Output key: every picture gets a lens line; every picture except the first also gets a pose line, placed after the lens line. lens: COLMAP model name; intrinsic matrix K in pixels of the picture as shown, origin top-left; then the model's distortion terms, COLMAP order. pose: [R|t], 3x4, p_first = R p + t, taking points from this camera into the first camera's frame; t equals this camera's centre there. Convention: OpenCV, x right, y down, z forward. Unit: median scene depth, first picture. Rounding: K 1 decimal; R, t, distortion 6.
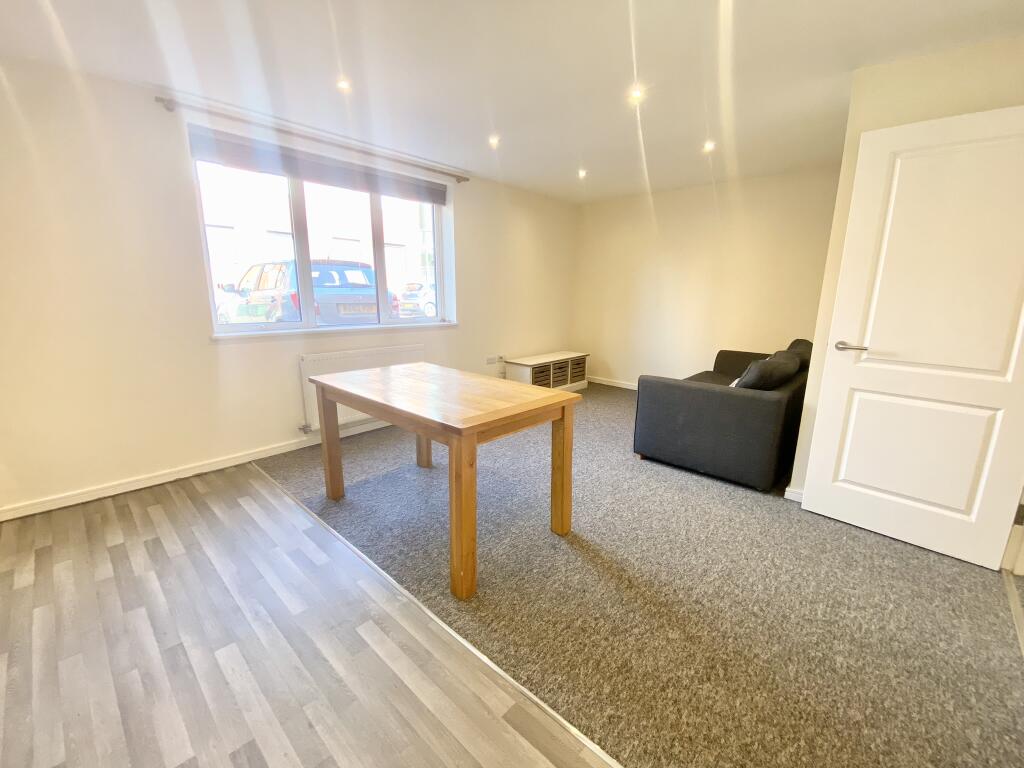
lens RADIAL K [[419.2, 0, 512.8], [0, 419.2, 382.5], [0, 0, 1]] dist [0.032400, -0.023739]
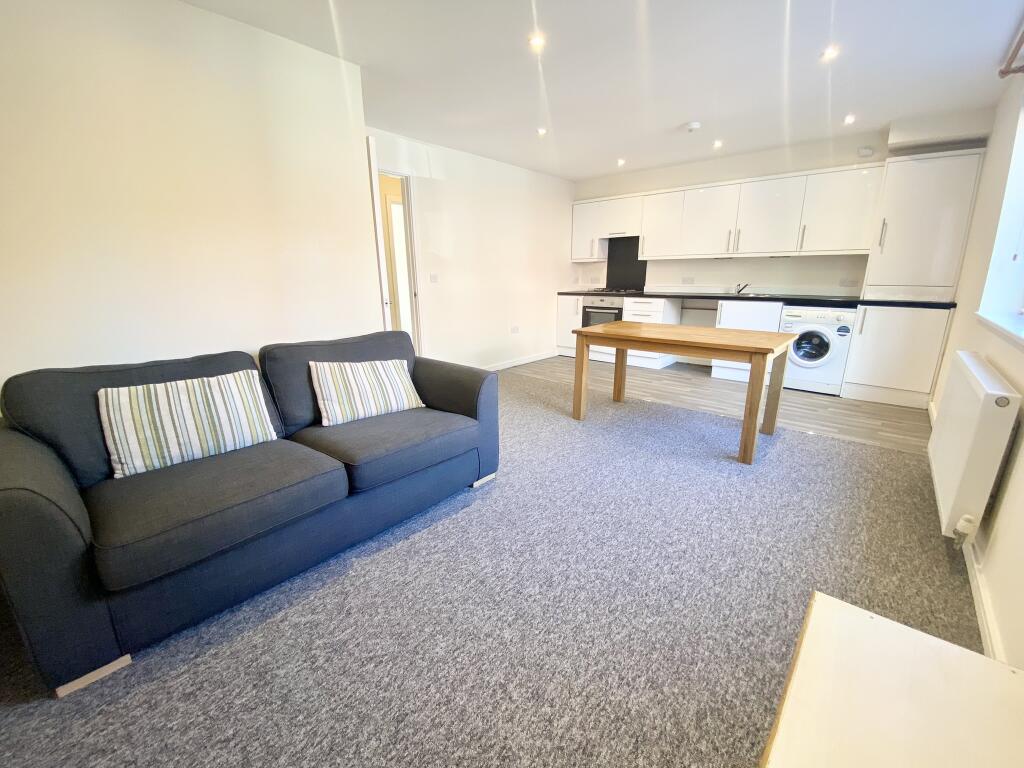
lens RADIAL K [[419.2, 0, 512.8], [0, 419.2, 382.5], [0, 0, 1]] dist [0.032400, -0.023739]
pose [[-0.999437, 0.007009, -0.032813, 0.559739], [-0.008561, 0.892294, 0.451373, -0.639928], [0.032442, 0.451400, -0.891732, 3.173020]]
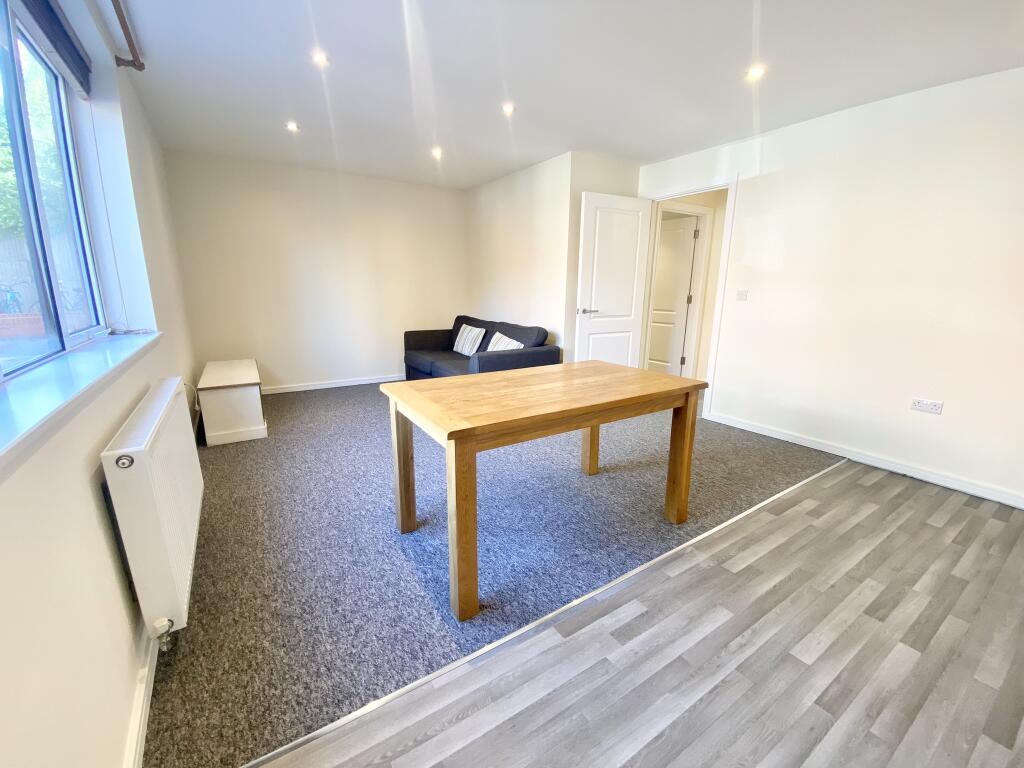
lens RADIAL K [[419.2, 0, 512.8], [0, 419.2, 382.5], [0, 0, 1]] dist [0.032400, -0.023739]
pose [[0.243274, -0.222272, 0.944146, -1.439136], [0.196559, 0.964491, 0.176415, -0.229212], [-0.949833, 0.142663, 0.278325, 1.140709]]
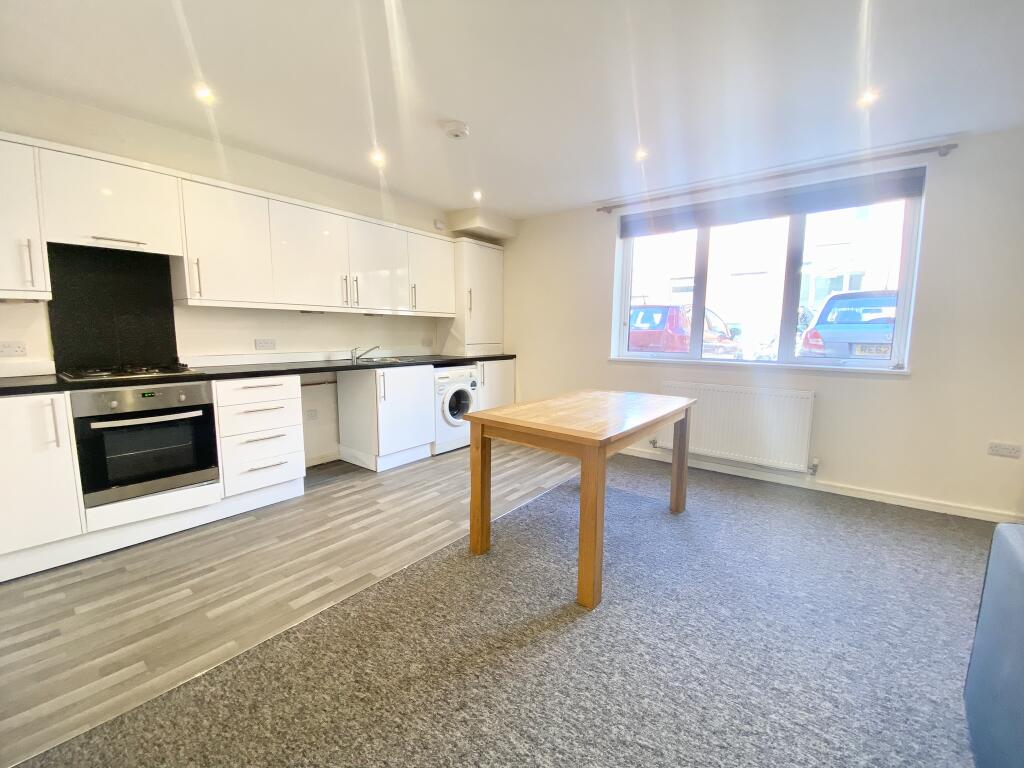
lens RADIAL K [[416.9, 0, 510.1], [0, 416.9, 383.9], [0, 0, 1]] dist [0.013673, -0.016770]
pose [[0.084949, 0.116205, -0.989586, 1.172594], [-0.216894, 0.971516, 0.095464, -0.141442], [0.972492, 0.206526, 0.107733, 0.921599]]
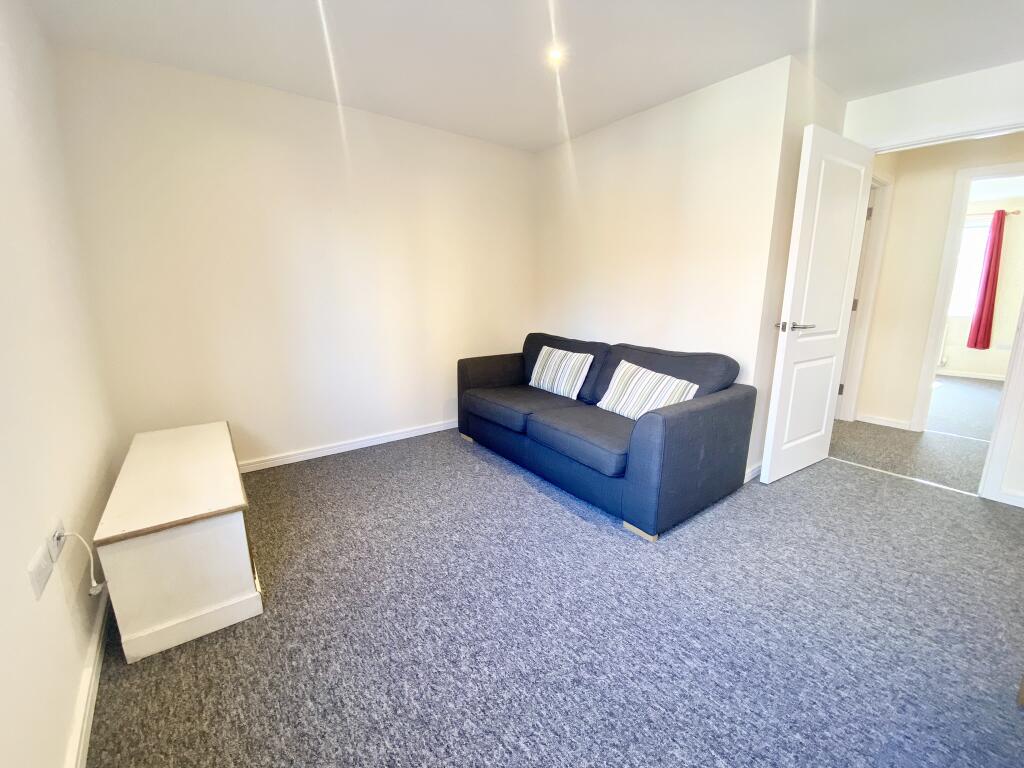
lens RADIAL K [[419.2, 0, 512.8], [0, 419.2, 382.5], [0, 0, 1]] dist [0.032400, -0.023739]
pose [[0.172195, -0.218966, 0.960418, -0.581419], [0.208735, 0.960952, 0.181664, -0.405503], [-0.962693, 0.169191, 0.211177, 2.020513]]
